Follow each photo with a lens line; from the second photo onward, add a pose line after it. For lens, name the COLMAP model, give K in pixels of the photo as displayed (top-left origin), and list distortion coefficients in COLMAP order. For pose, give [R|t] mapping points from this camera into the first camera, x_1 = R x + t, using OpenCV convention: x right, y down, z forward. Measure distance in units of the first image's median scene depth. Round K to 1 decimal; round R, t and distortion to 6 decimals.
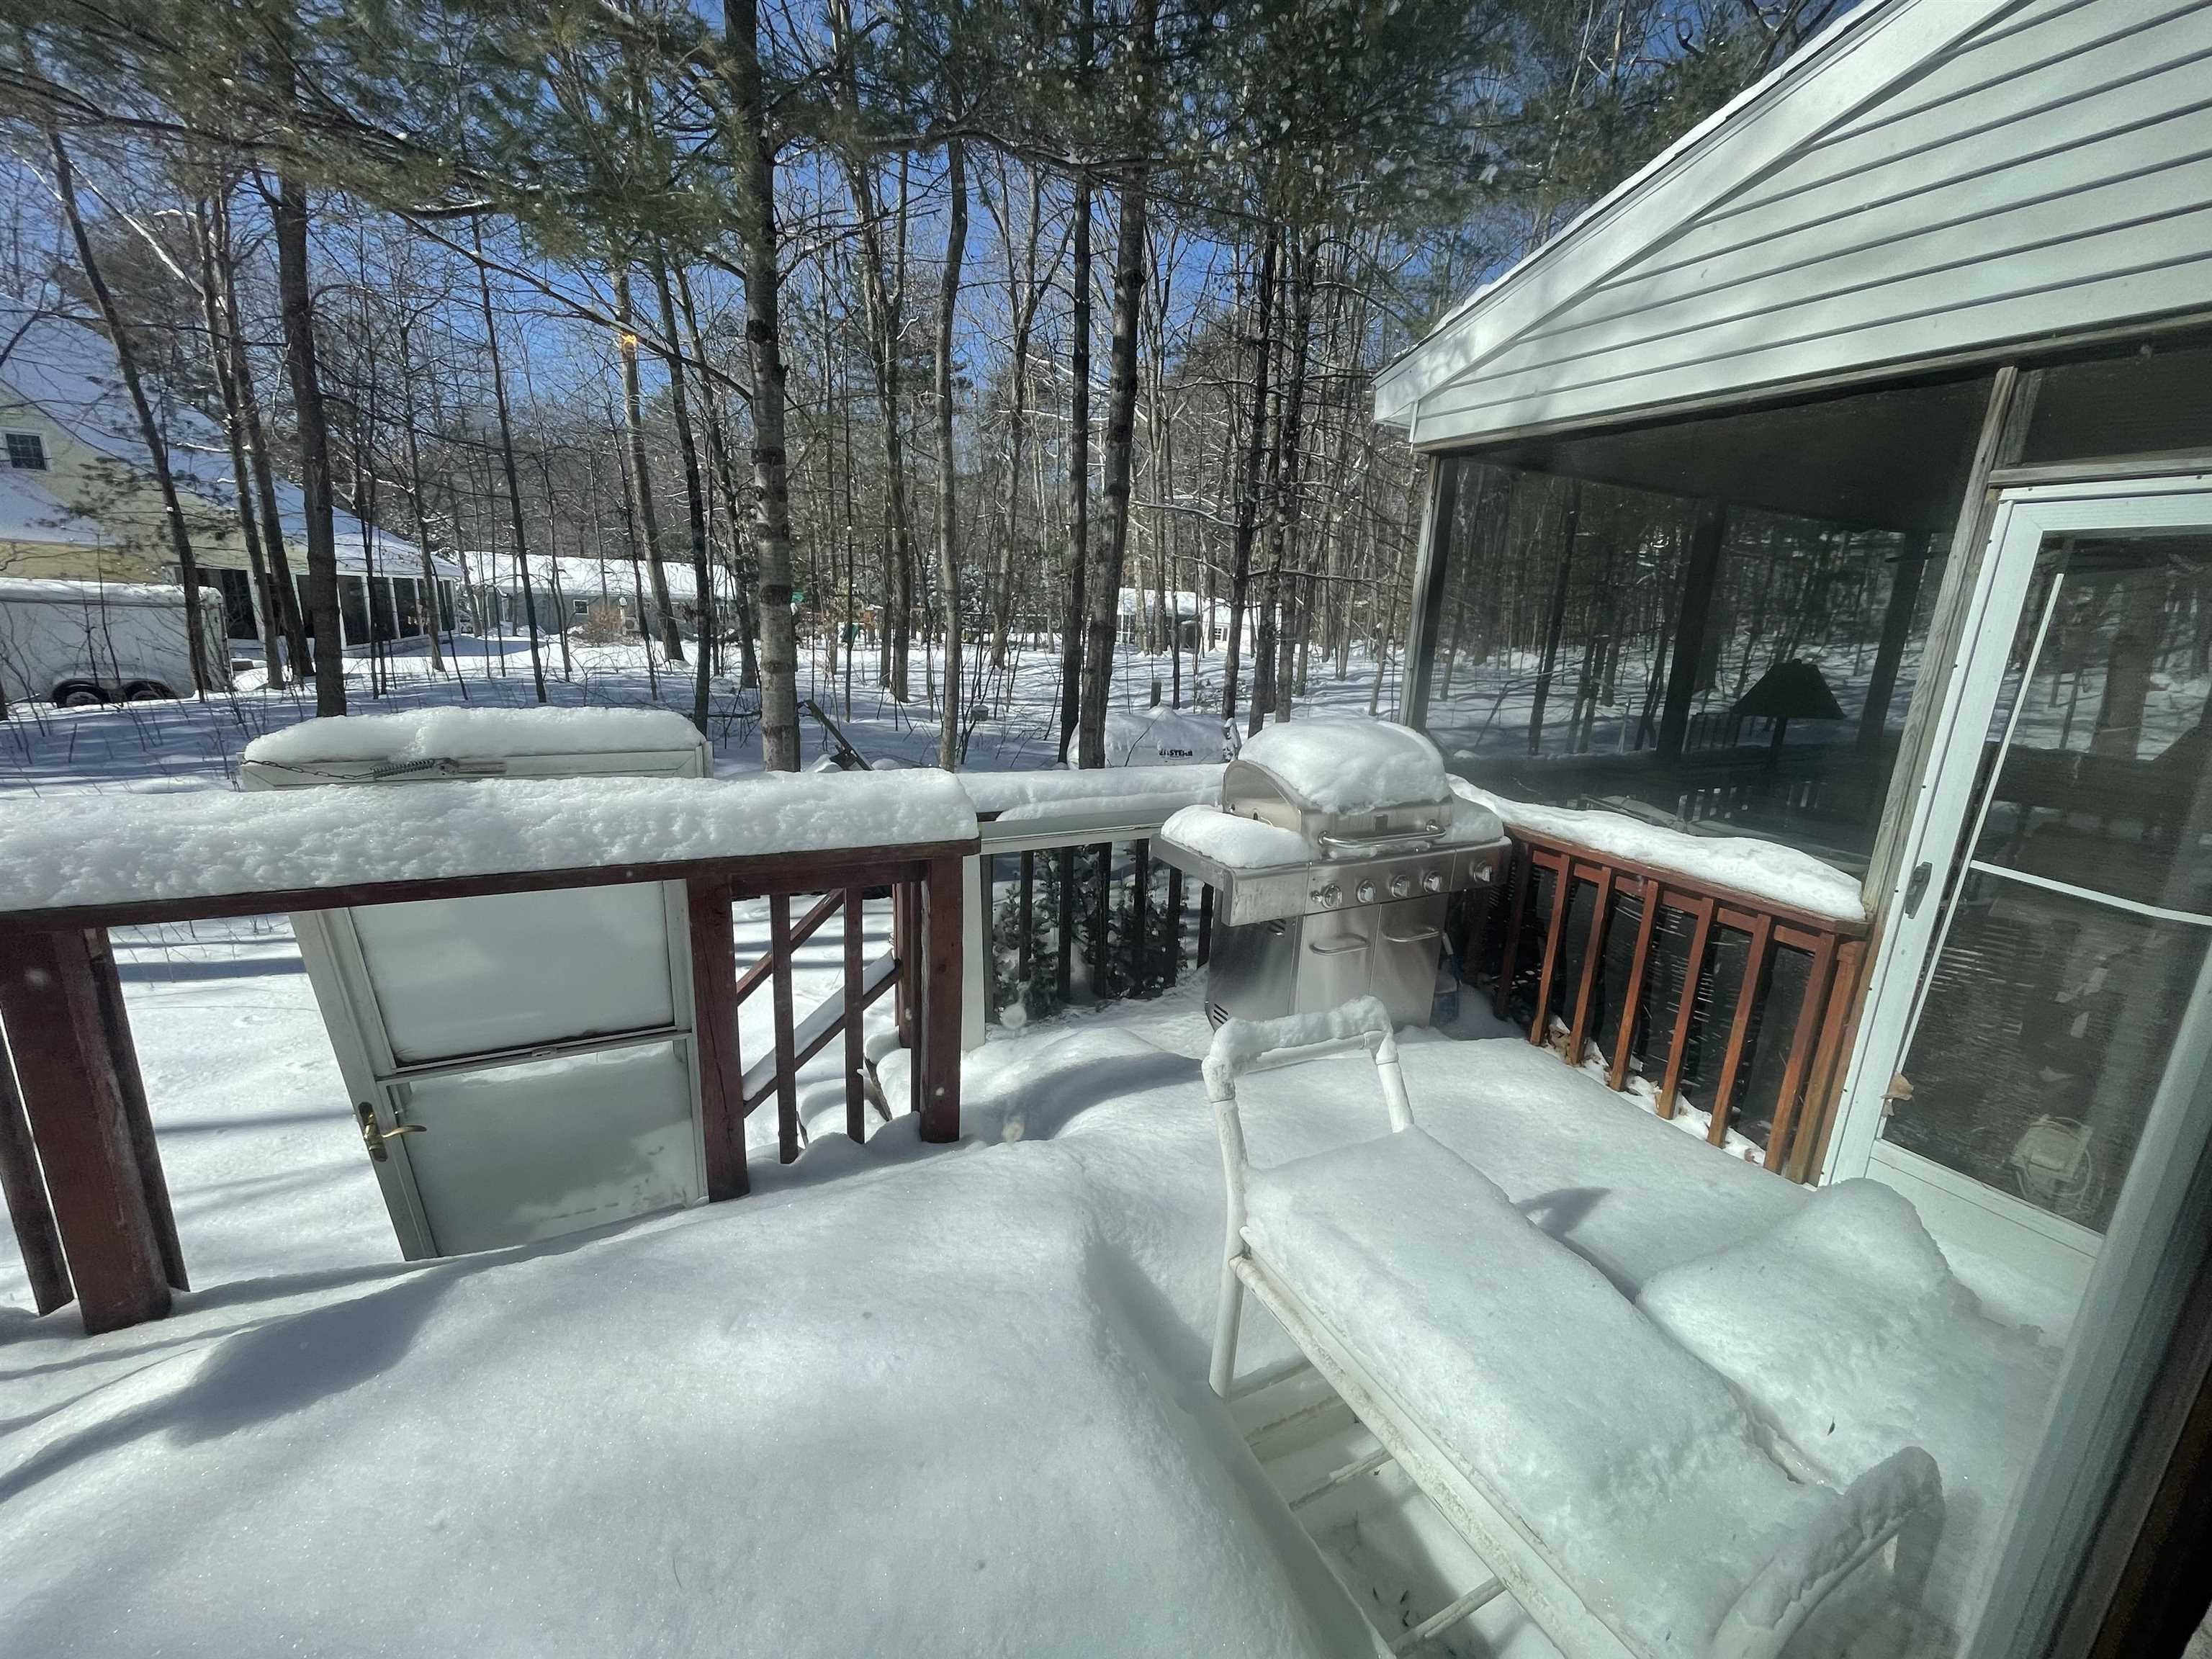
lens RADIAL K [[895.1, 0, 1095.0], [0, 895.1, 825.8], [0, 0, 1]] dist [-0.003587, 0.000037]
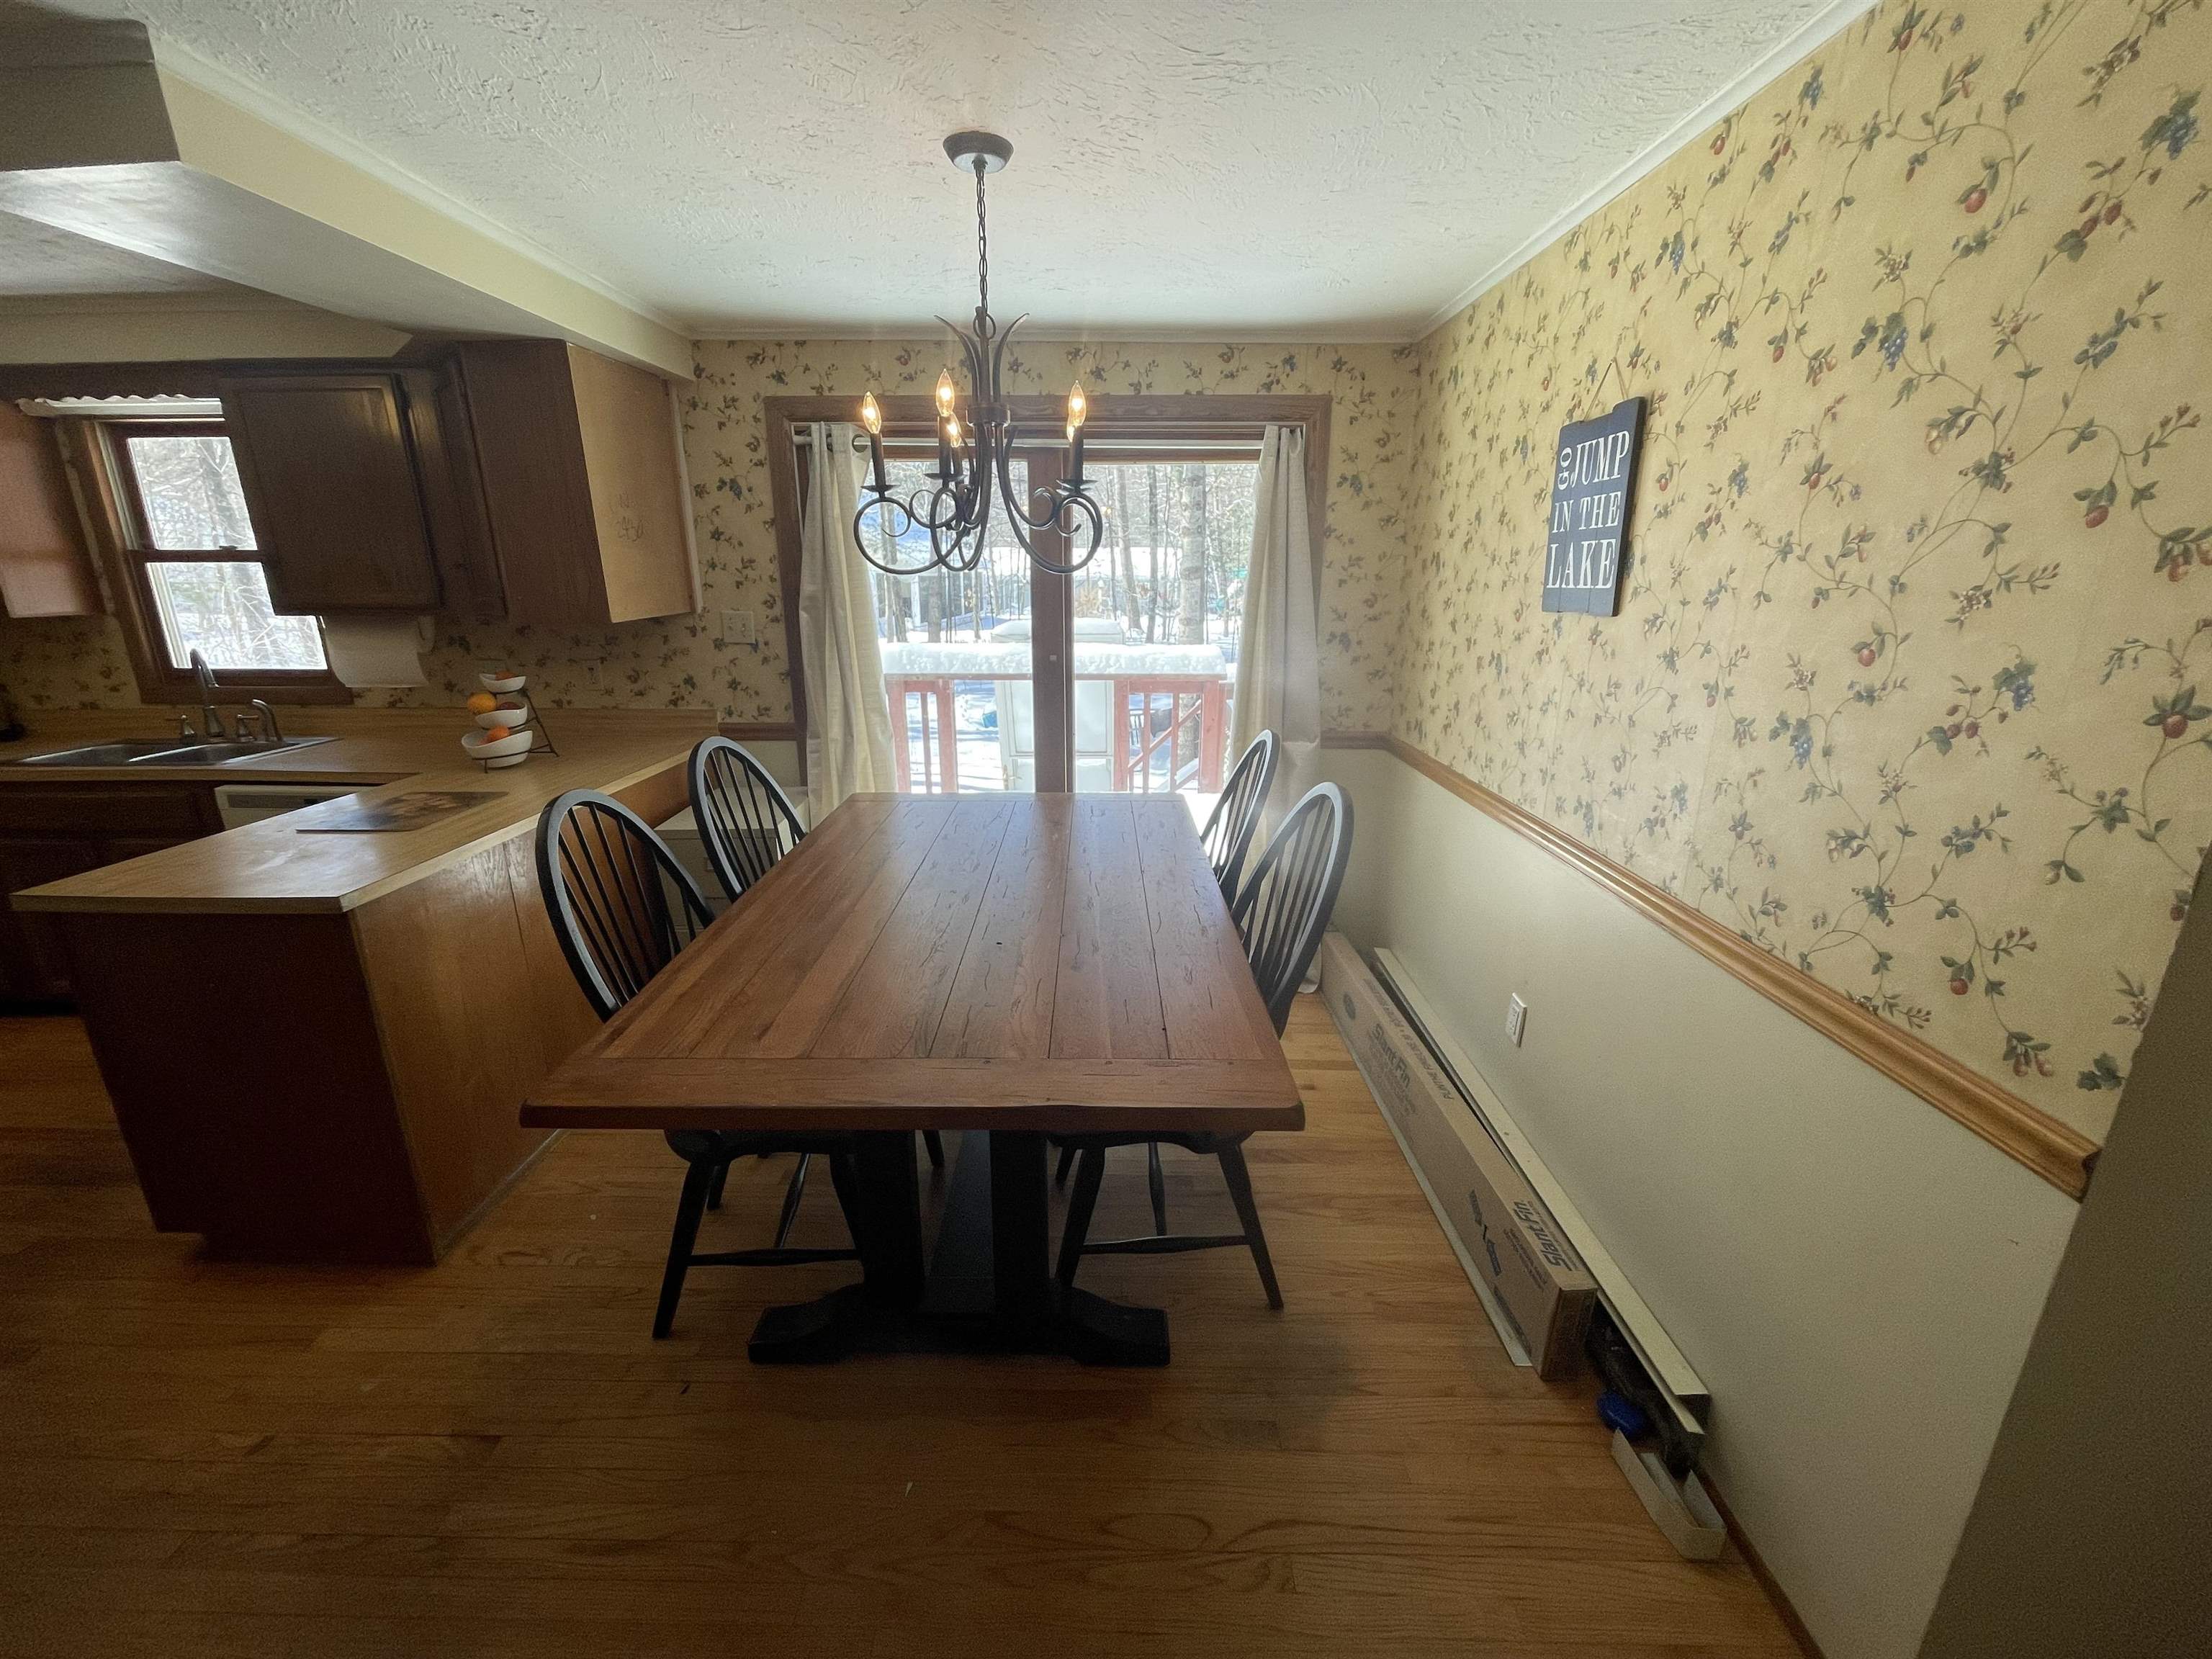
lens RADIAL K [[894.5, 0, 1096.5], [0, 894.5, 830.0], [0, 0, 1]] dist [-0.002820, -0.000188]
pose [[0.887567, 0.085334, -0.452706, 0.076686], [-0.070406, 0.996277, 0.049760, 0.037713], [0.455266, -0.012293, 0.890270, -0.145208]]
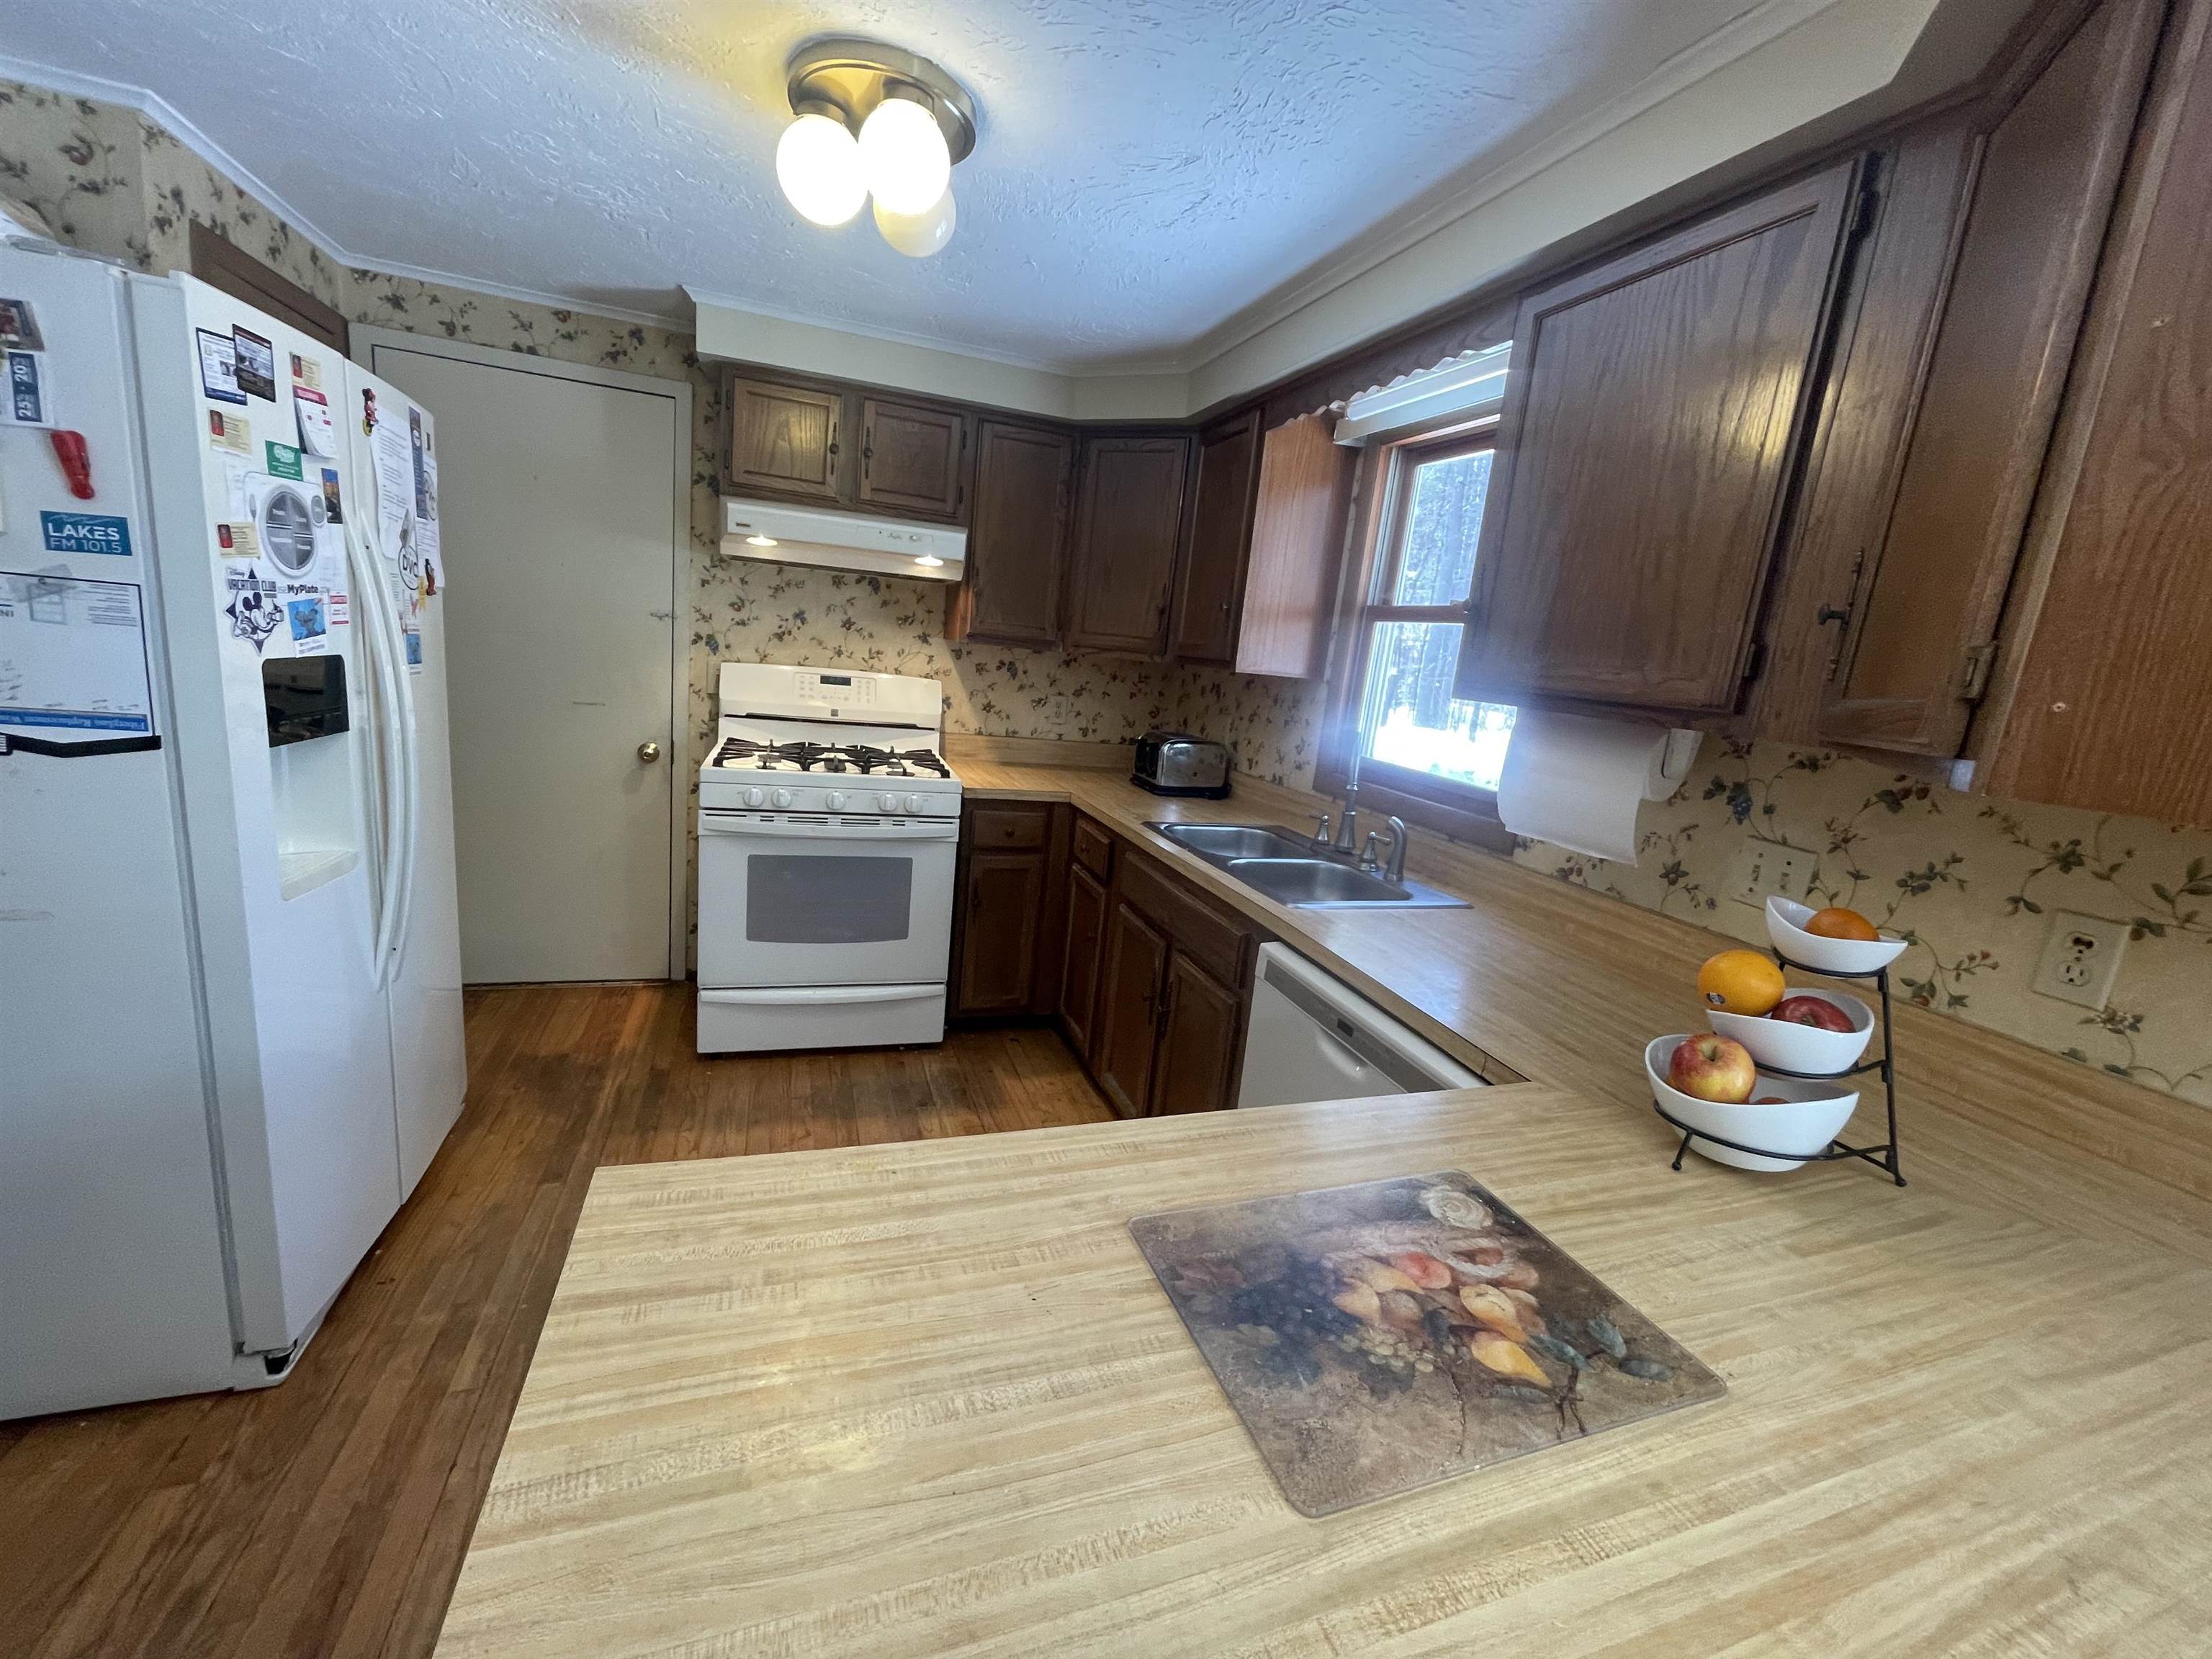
lens RADIAL K [[895.1, 0, 1095.0], [0, 895.1, 825.8], [0, 0, 1]] dist [-0.003587, 0.000037]
pose [[-0.115820, 0.145432, -0.982566, -0.022948], [-0.334768, 0.925630, 0.176466, 0.026902], [0.935156, 0.349370, -0.058521, -0.097726]]
